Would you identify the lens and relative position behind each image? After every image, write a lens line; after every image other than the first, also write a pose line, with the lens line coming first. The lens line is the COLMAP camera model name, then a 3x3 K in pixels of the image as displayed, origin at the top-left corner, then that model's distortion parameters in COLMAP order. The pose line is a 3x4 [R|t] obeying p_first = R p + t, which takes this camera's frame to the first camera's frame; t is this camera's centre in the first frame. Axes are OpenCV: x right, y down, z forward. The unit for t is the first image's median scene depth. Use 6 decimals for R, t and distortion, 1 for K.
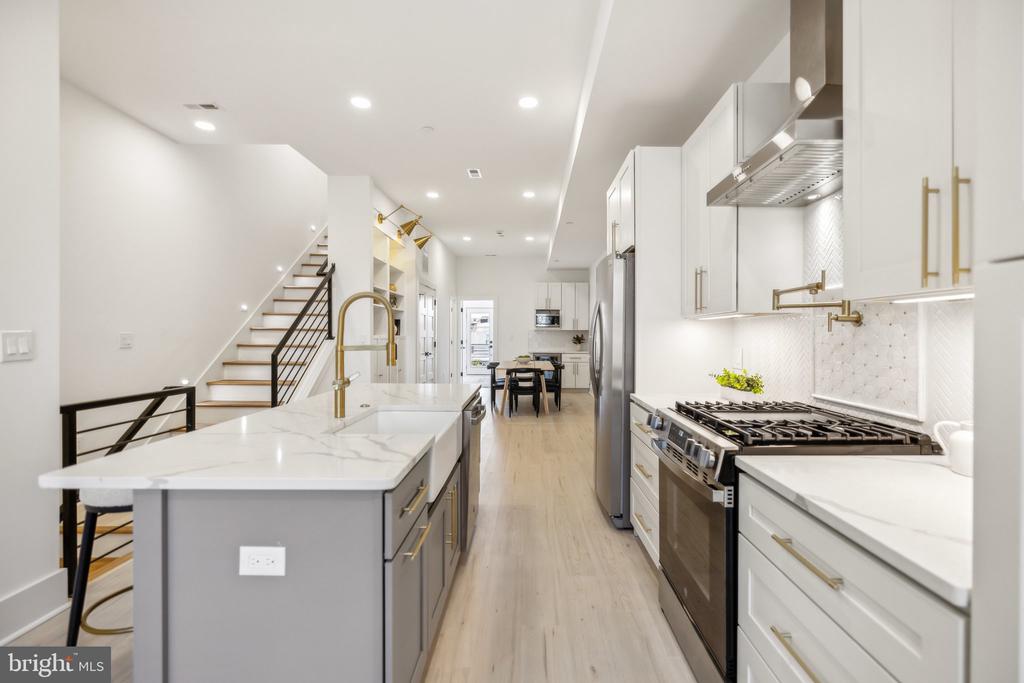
lens RADIAL K [[497.1, 0, 531.0], [0, 497.1, 336.6], [0, 0, 1]] dist [-0.003461, -0.000365]
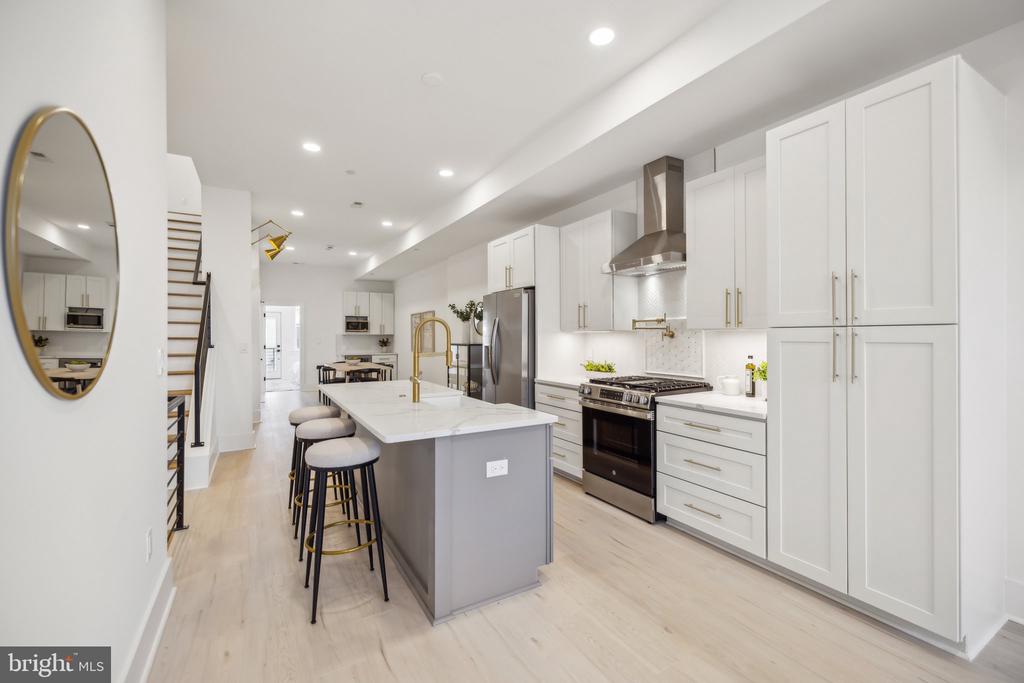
lens RADIAL K [[445.5, 0, 534.5], [0, 445.5, 333.7], [0, 0, 1]] dist [-0.012187, 0.000054]
pose [[0.848839, -0.001184, 0.528650, -0.236120], [0.005932, 0.999956, -0.007285, -0.007997], [-0.528618, 0.009320, 0.848809, -0.091644]]
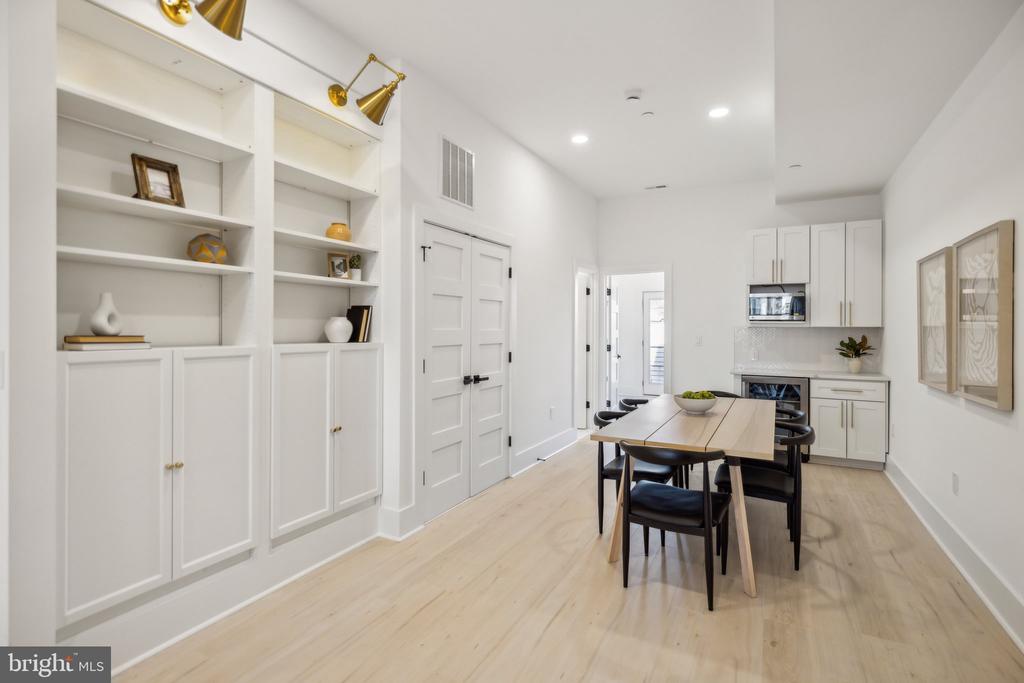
lens RADIAL K [[497.1, 0, 498.6], [0, 497.1, 328.7], [0, 0, 1]] dist [-0.003461, -0.000365]
pose [[0.872060, 0.003066, -0.489389, 0.052081], [-0.004636, 0.999987, -0.001996, -0.013635], [0.489377, 0.004009, 0.872063, 0.682780]]
